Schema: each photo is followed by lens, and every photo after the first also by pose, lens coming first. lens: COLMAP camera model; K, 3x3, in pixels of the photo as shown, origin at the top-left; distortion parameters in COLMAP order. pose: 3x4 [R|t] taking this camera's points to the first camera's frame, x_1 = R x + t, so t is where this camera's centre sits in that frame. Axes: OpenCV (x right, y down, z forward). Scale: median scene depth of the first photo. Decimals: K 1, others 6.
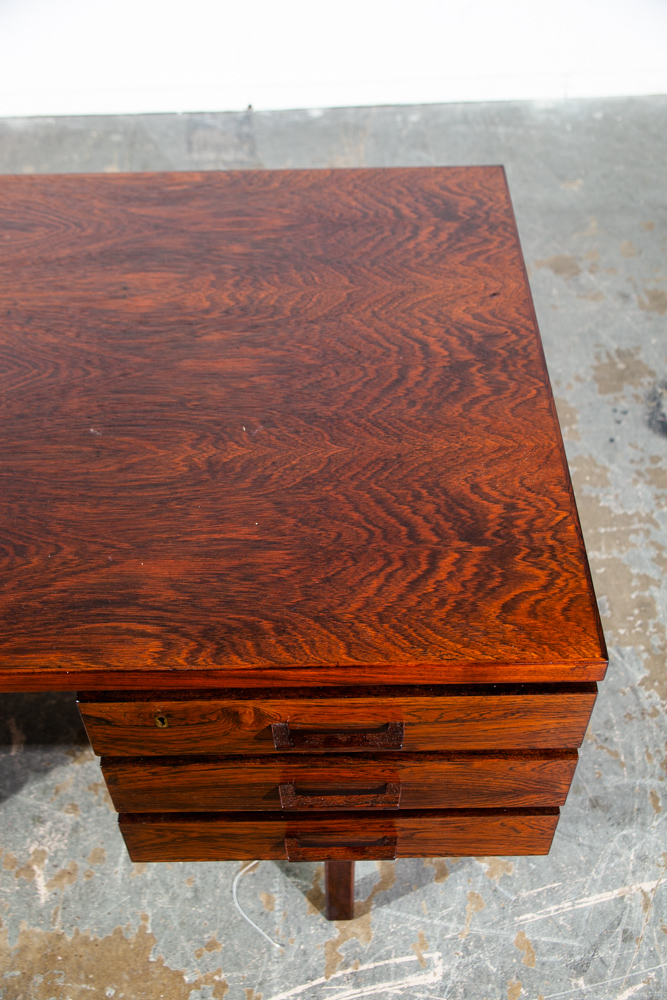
lens RADIAL K [[1117.7, 0, 333.5], [0, 1117.7, 500.0], [0, 0, 1]] dist [-0.022285, 0.042202]
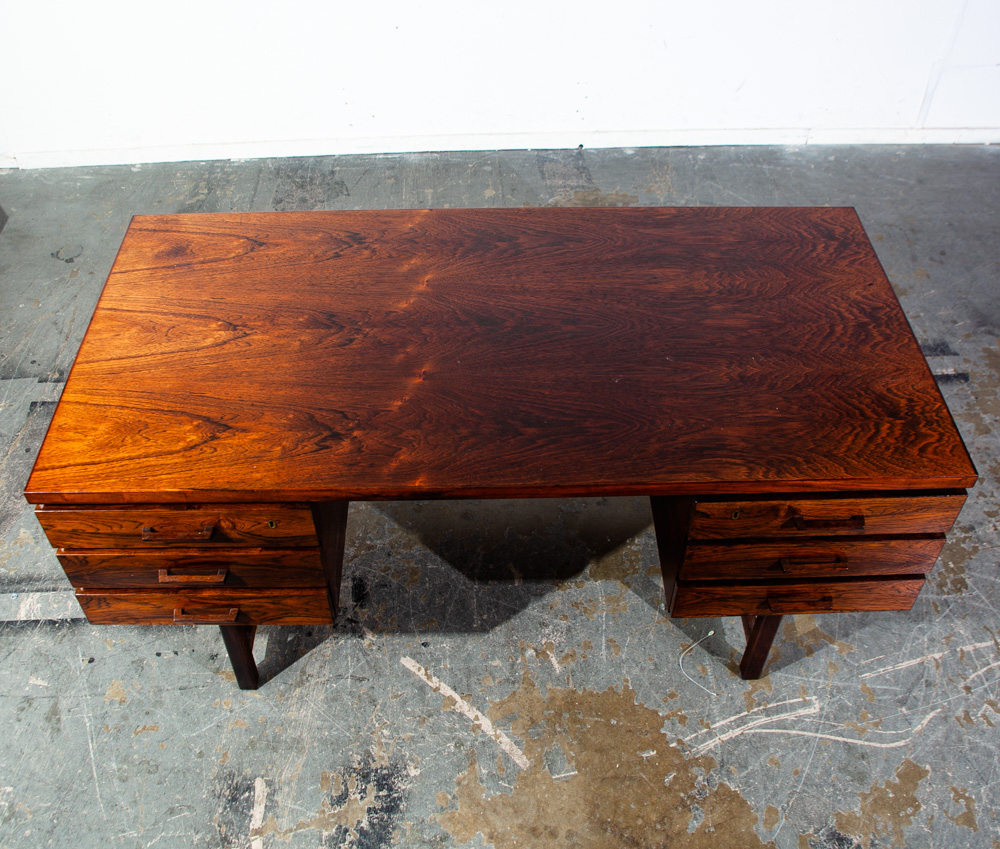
lens RADIAL K [[1029.1, 0, 500.0], [0, 1029.1, 424.5], [0, 0, 1]] dist [-0.143538, 0.057067]
pose [[0.999886, 0.002298, 0.014934, -0.456418], [-0.001611, 0.998949, -0.045811, 0.103890], [-0.015023, 0.045782, 0.998838, -0.534609]]
